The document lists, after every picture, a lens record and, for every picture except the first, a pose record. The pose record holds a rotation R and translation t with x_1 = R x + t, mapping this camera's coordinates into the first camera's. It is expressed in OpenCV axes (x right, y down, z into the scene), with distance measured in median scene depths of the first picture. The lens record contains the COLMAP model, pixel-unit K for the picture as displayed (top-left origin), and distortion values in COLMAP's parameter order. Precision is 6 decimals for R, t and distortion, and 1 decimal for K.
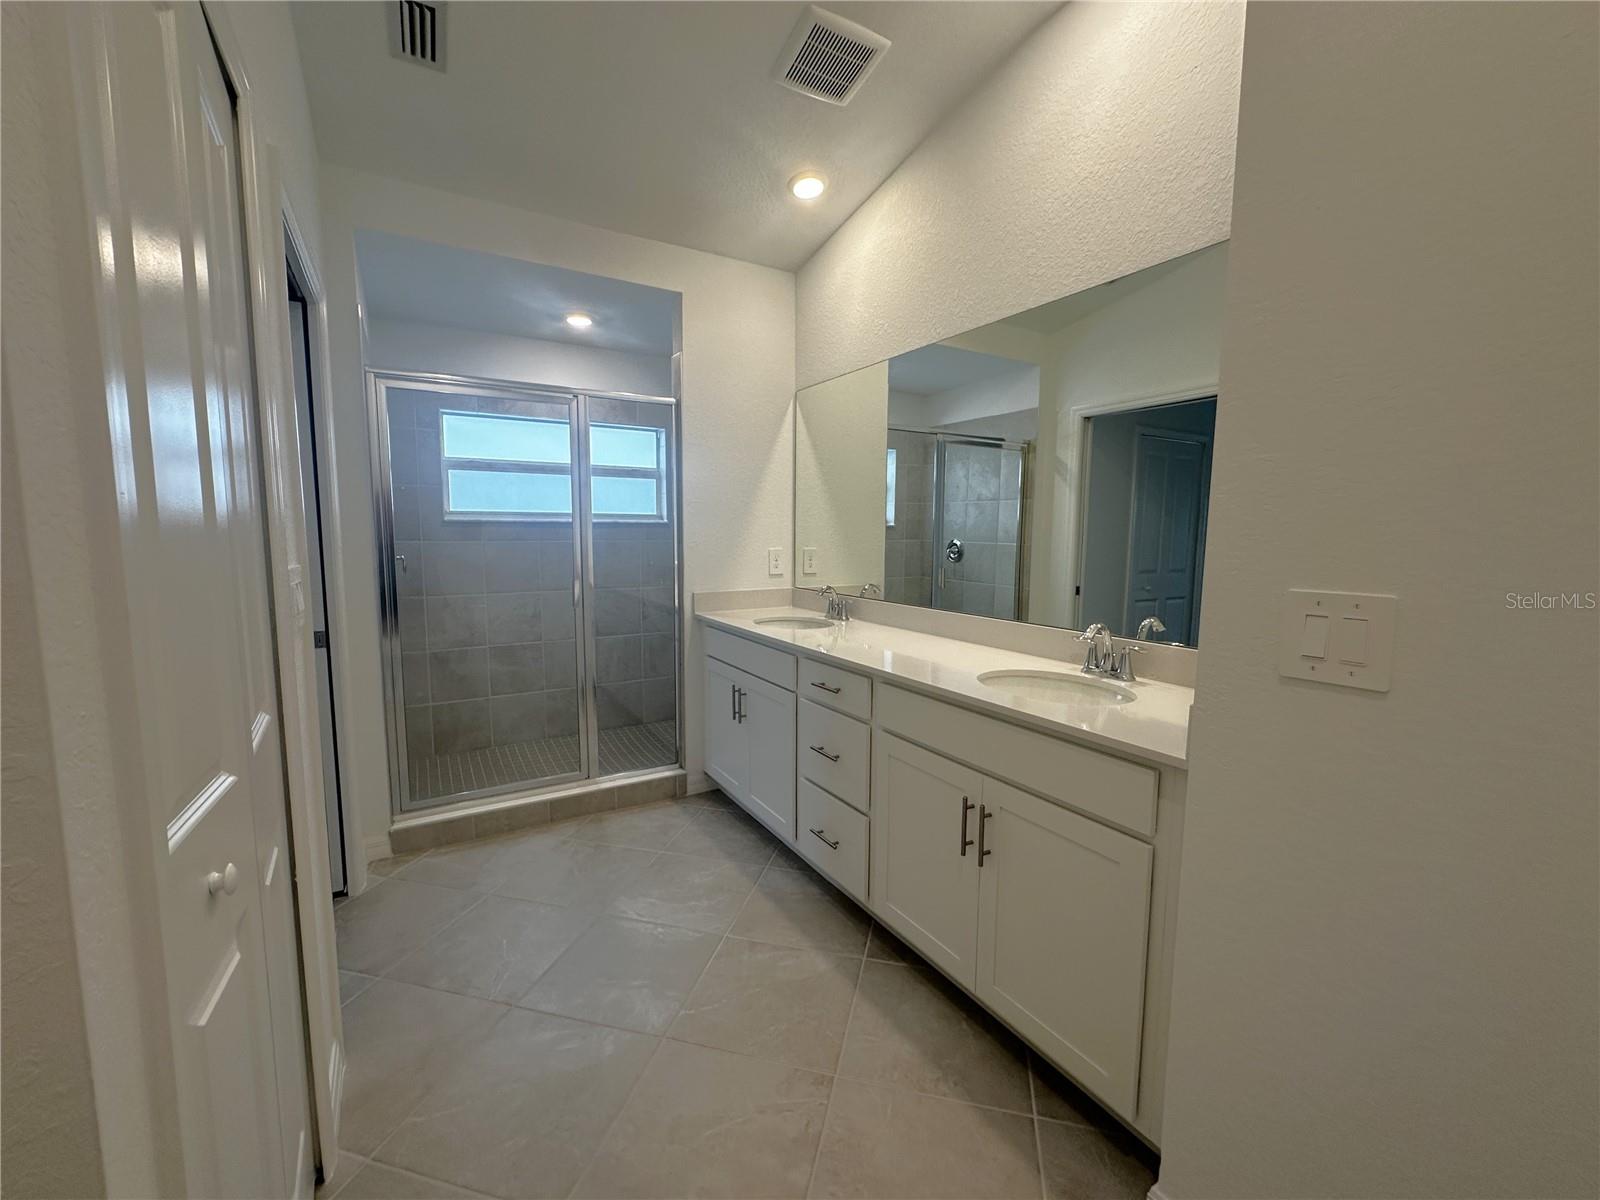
lens RADIAL K [[649.1, 0, 799.4], [0, 649.1, 596.0], [0, 0, 1]] dist [-0.000764, 0.000066]
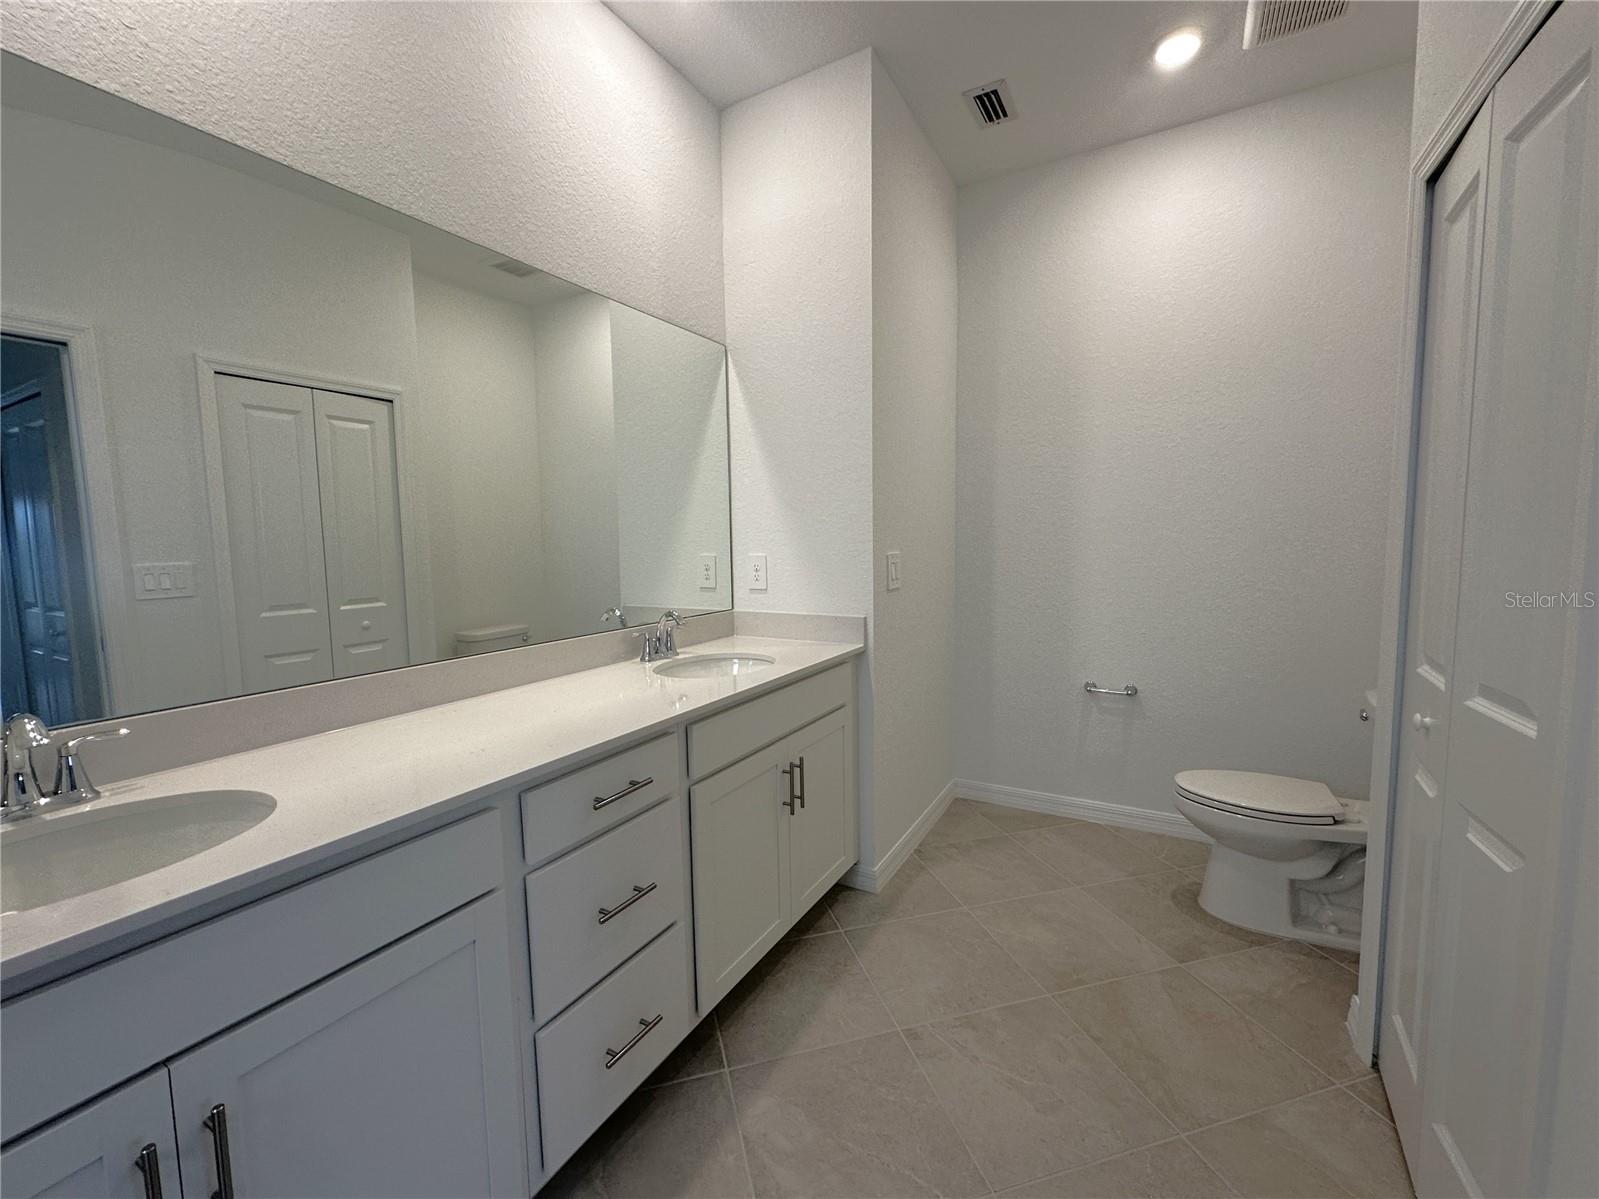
lens RADIAL K [[648.7, 0, 798.3], [0, 648.7, 608.1], [0, 0, 1]] dist [-0.000764, 0.000066]
pose [[-0.488871, -0.080974, 0.868590, -0.629608], [0.105602, 0.982867, 0.151063, -0.113034], [-0.865941, 0.165576, -0.471945, 1.301231]]
